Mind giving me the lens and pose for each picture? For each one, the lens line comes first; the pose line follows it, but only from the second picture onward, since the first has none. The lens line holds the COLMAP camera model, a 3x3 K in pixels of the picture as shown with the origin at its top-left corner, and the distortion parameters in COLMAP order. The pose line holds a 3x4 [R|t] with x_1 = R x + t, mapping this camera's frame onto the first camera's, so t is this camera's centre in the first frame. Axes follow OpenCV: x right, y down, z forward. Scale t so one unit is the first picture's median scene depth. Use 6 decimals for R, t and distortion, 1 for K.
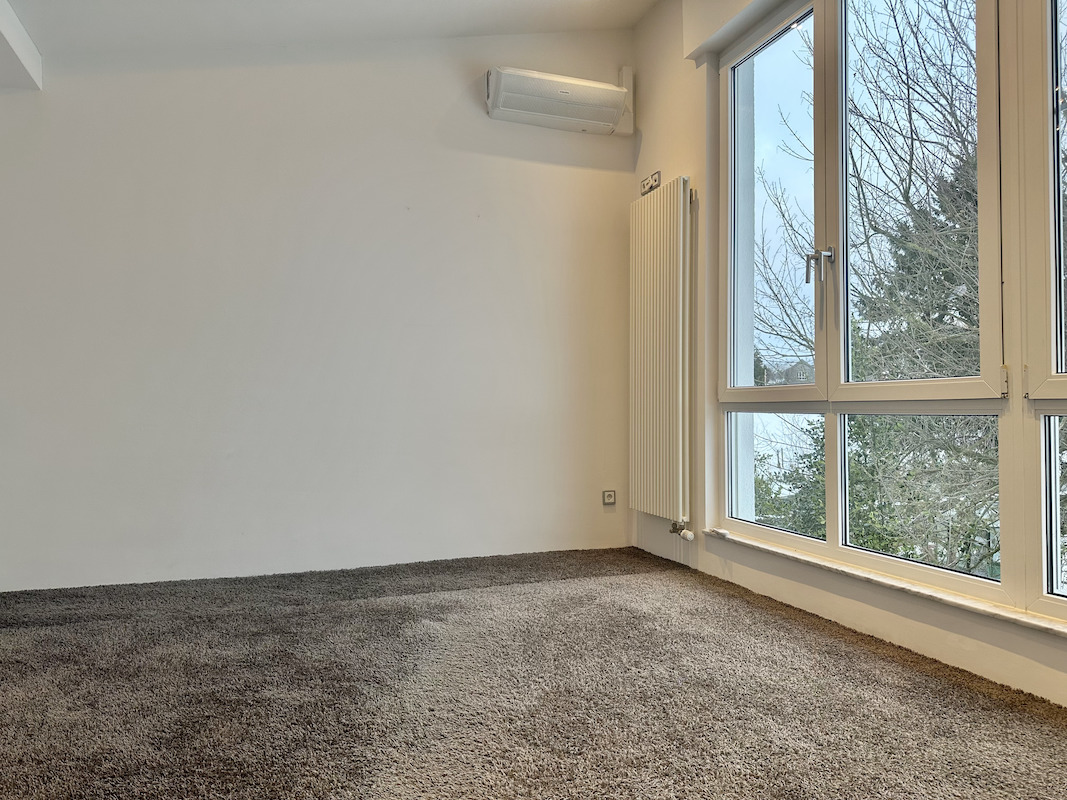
lens RADIAL K [[752.0, 0, 533.5], [0, 752.0, 400.0], [0, 0, 1]] dist [0.019241, -0.029865]
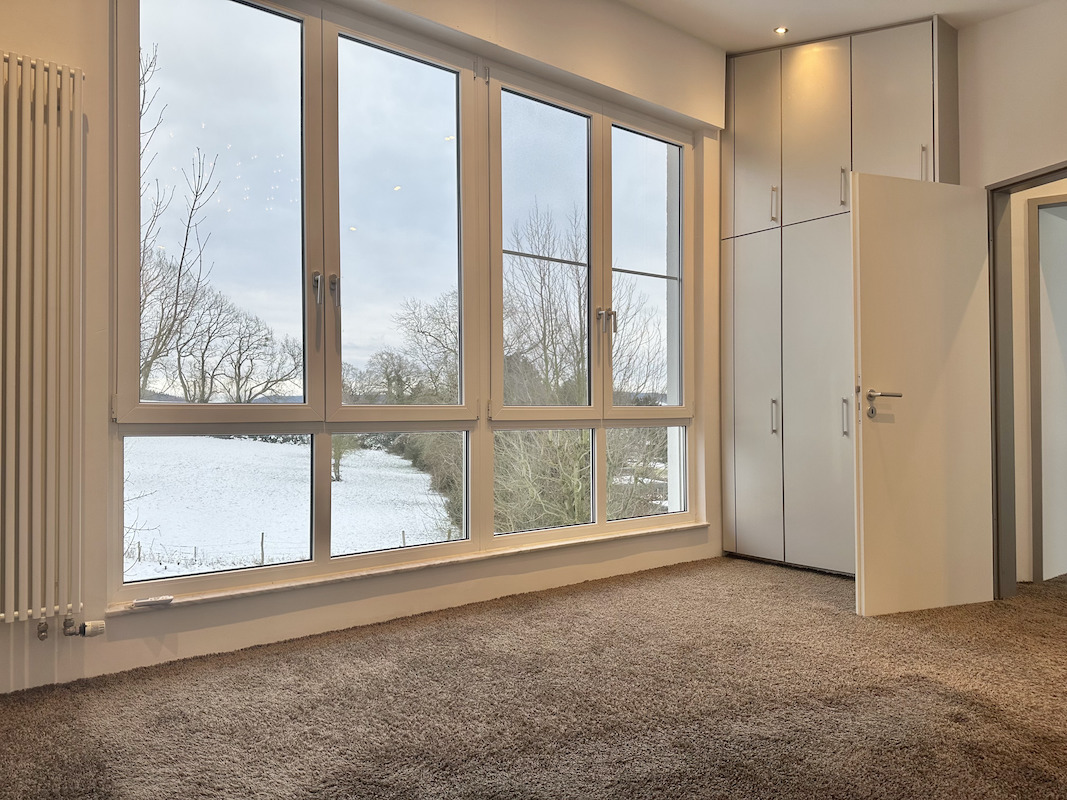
lens RADIAL K [[752.0, 0, 533.5], [0, 752.0, 400.0], [0, 0, 1]] dist [0.019241, -0.029865]
pose [[-0.322887, 0.016942, 0.946286, -0.670737], [-0.009765, 0.999727, -0.021231, -0.008194], [-0.946387, -0.016096, -0.322633, 1.051089]]
